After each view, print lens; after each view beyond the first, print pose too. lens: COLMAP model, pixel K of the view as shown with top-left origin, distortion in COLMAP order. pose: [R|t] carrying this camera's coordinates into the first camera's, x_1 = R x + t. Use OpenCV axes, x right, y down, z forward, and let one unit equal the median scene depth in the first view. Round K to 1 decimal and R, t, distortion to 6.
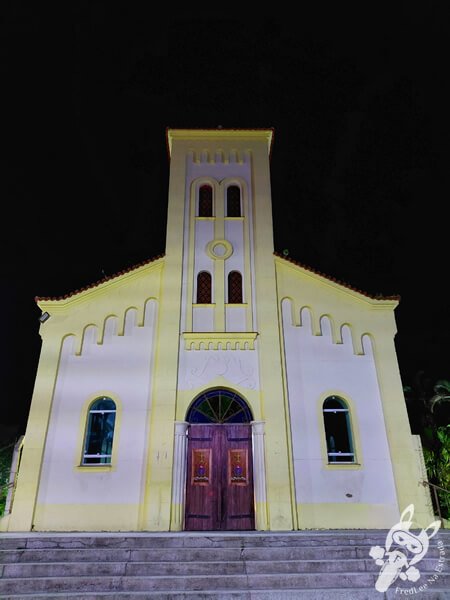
lens RADIAL K [[454.7, 0, 233.7], [0, 454.7, 307.2], [0, 0, 1]] dist [0.051343, -0.041834]
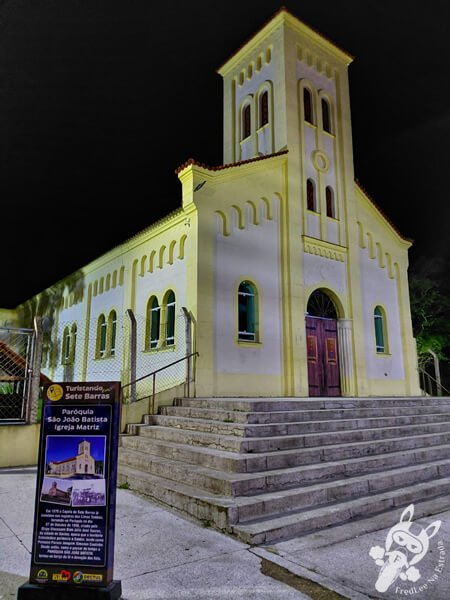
lens RADIAL K [[445.8, 0, 235.1], [0, 445.8, 293.7], [0, 0, 1]] dist [0.030756, -0.011182]
pose [[0.796829, 0.134929, 0.588946, -0.931966], [-0.279783, 0.946343, 0.161729, 0.067866], [-0.535523, -0.293648, 0.791824, 0.193879]]
